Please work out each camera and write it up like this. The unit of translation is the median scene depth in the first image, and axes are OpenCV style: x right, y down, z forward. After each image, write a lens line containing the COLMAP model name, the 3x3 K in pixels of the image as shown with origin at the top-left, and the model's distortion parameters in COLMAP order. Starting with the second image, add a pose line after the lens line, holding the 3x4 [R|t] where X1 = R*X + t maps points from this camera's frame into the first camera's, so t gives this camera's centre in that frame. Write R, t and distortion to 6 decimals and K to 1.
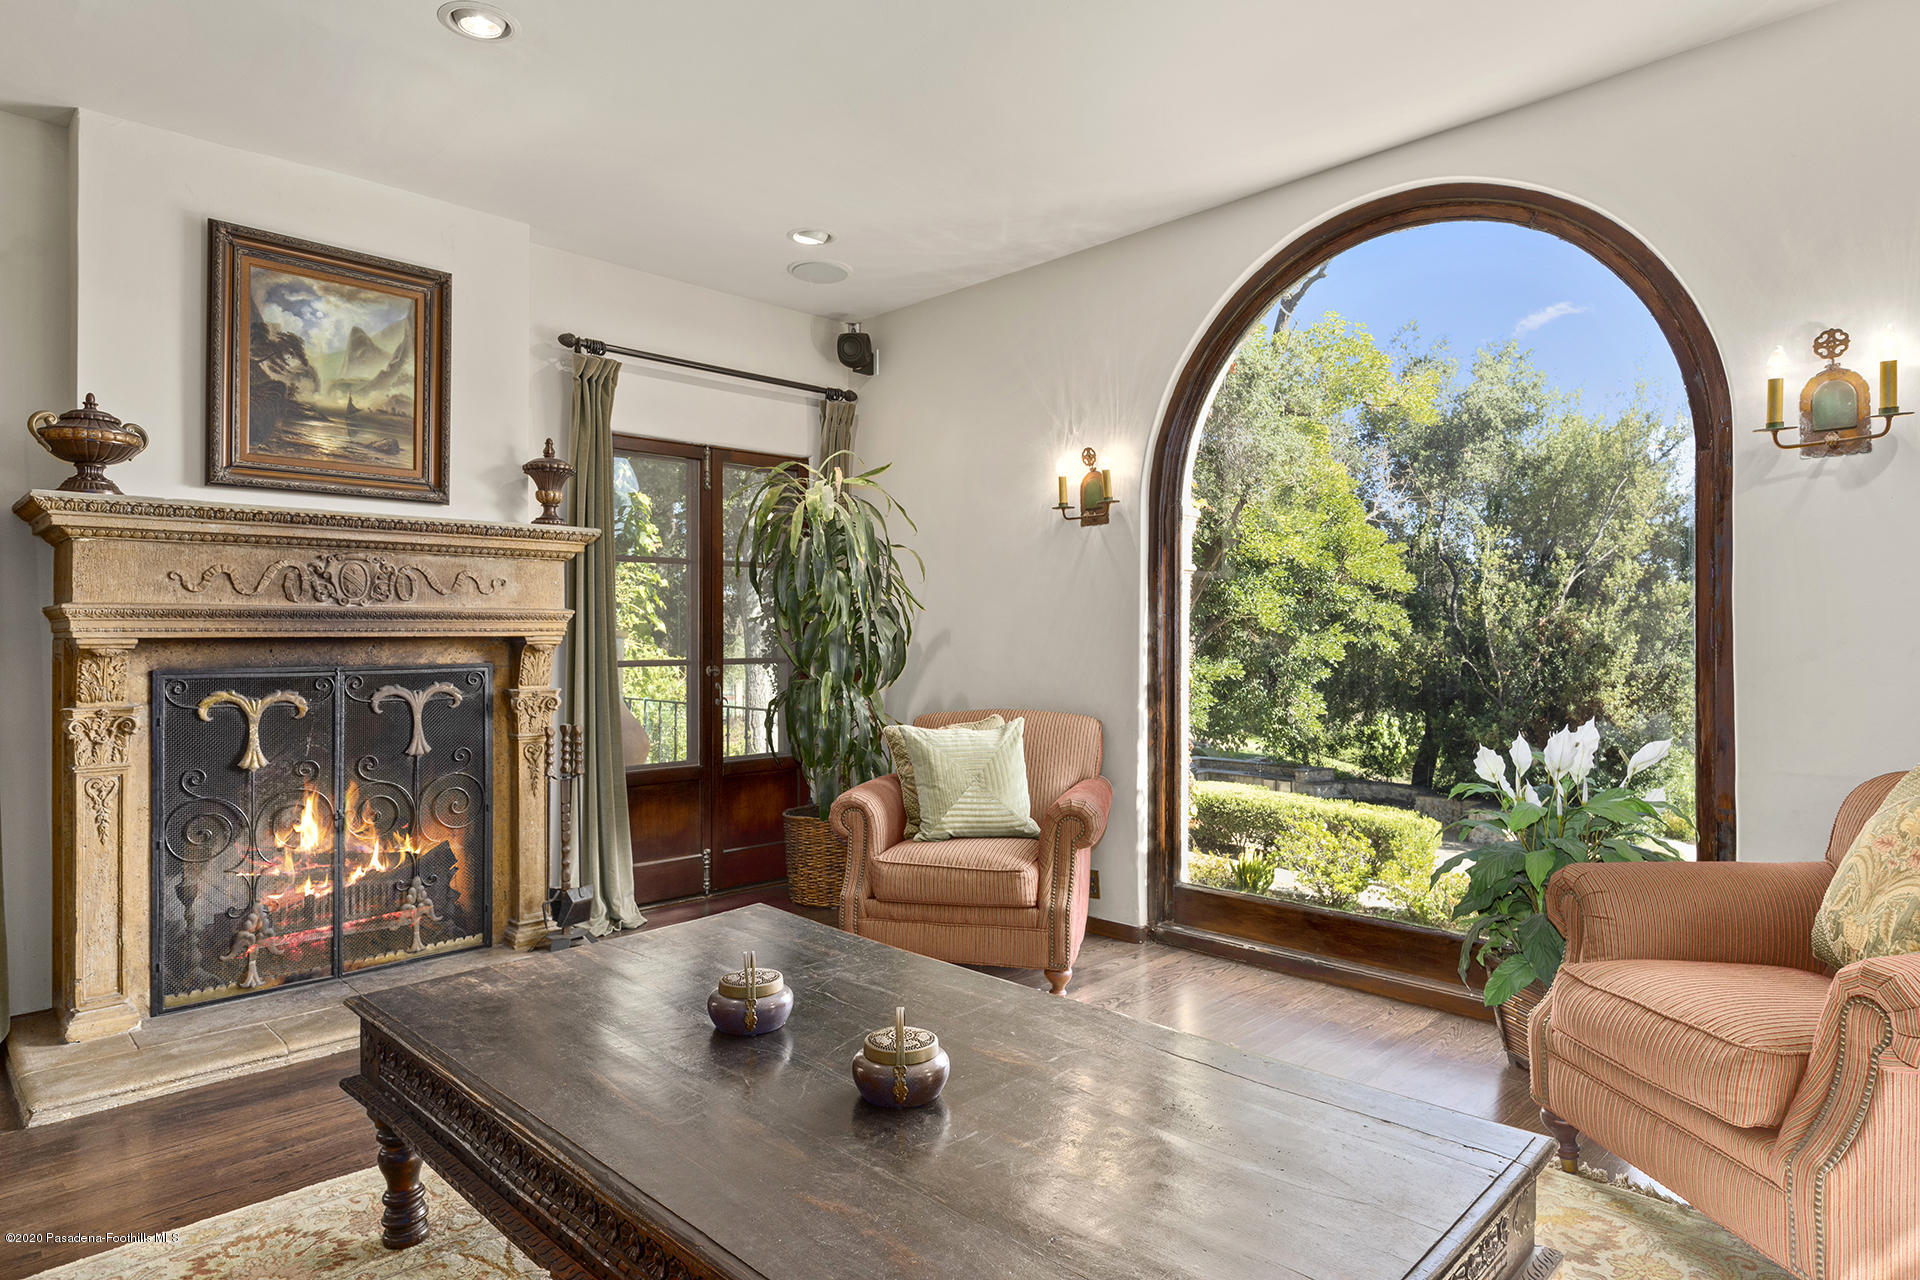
lens RADIAL K [[1087.5, 0, 973.6], [0, 1087.5, 628.5], [0, 0, 1]] dist [0.009356, -0.000926]
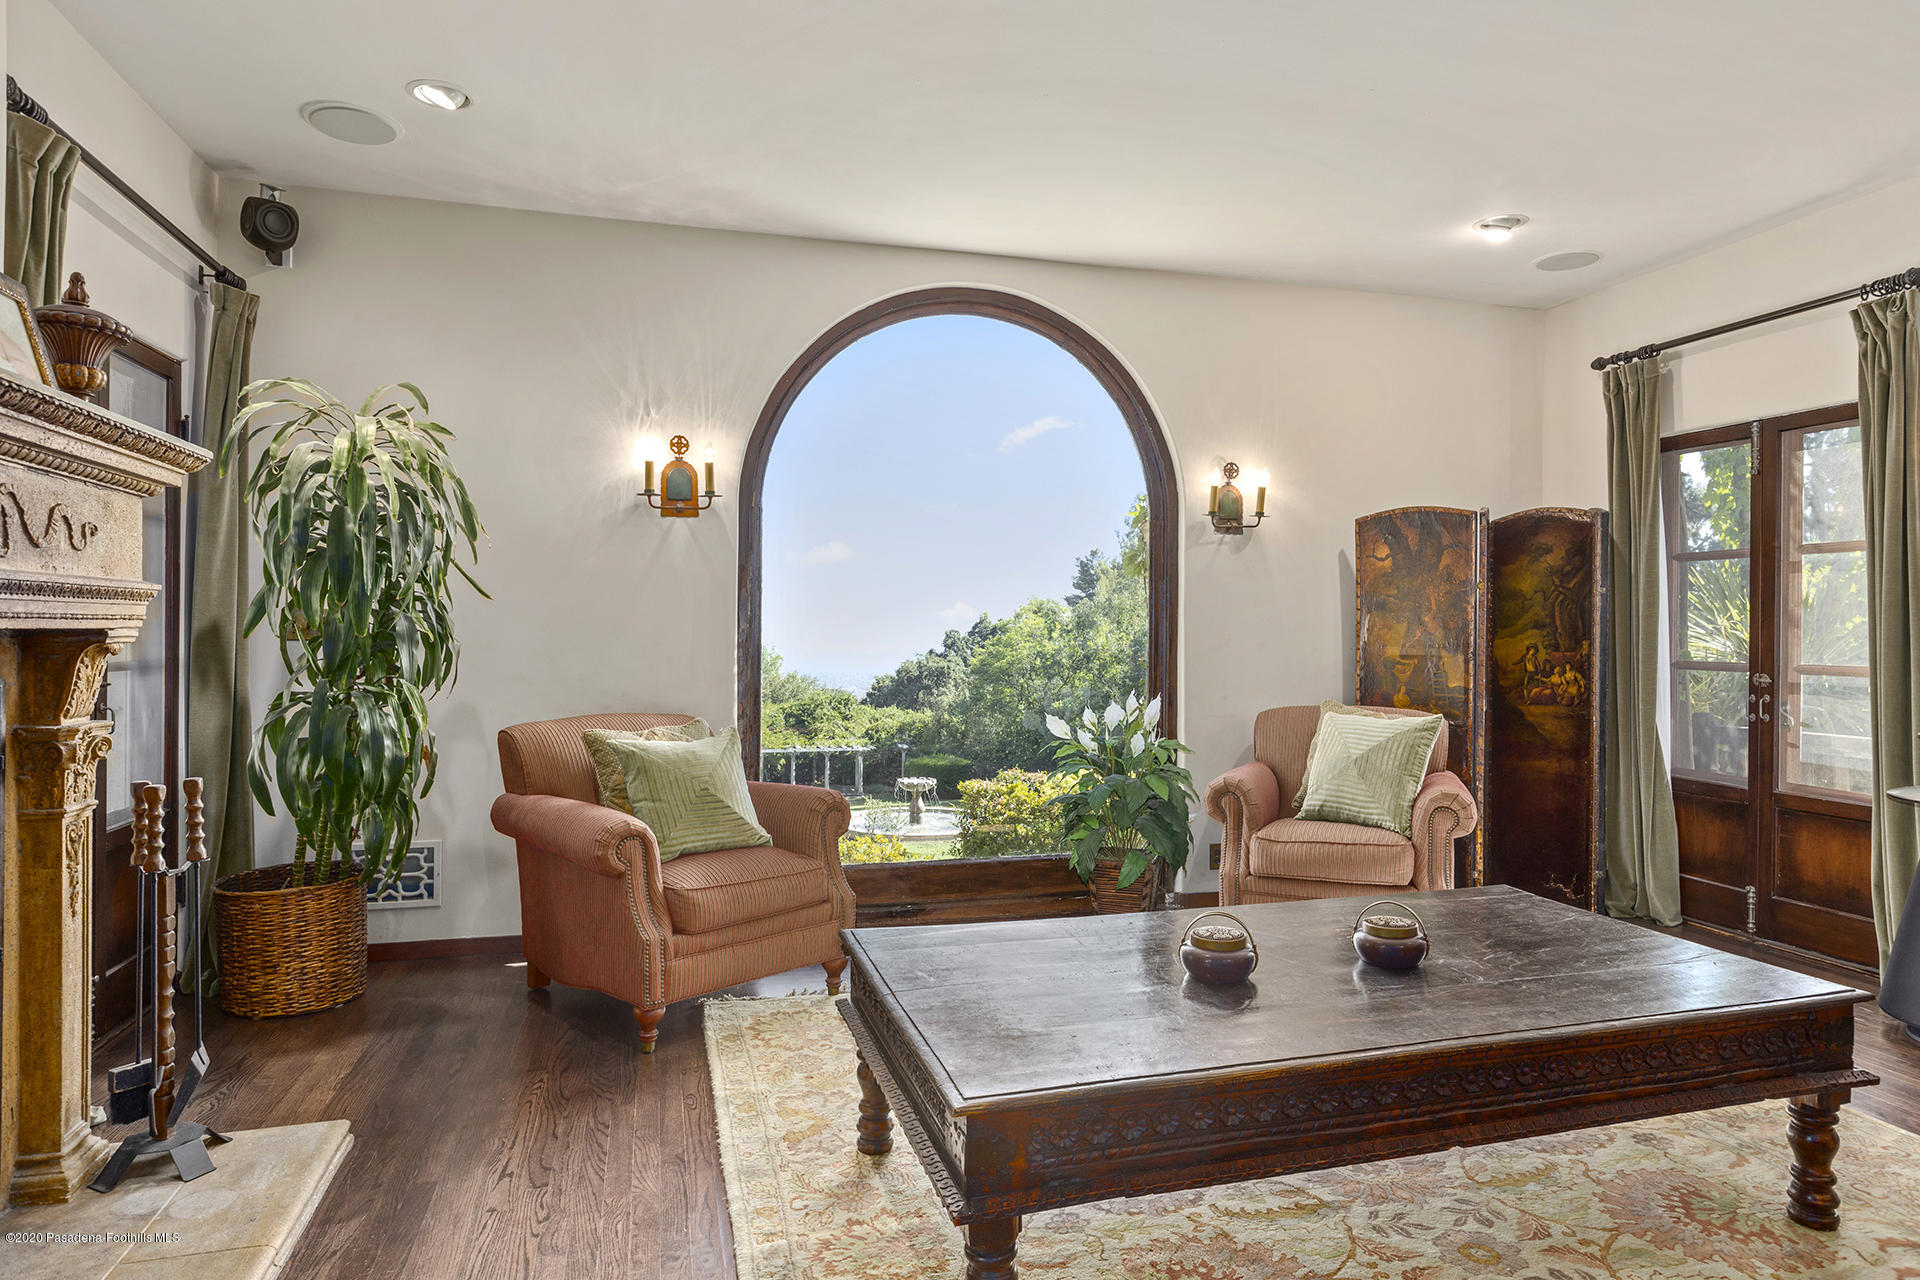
lens RADIAL K [[1087.5, 0, 970.6], [0, 1087.5, 639.8], [0, 0, 1]] dist [0.009356, -0.000926]
pose [[0.499529, -0.000928, 0.866297, -0.594121], [-0.011052, 0.999911, 0.007444, 0.003519], [-0.866227, -0.013293, 0.499474, 0.297642]]
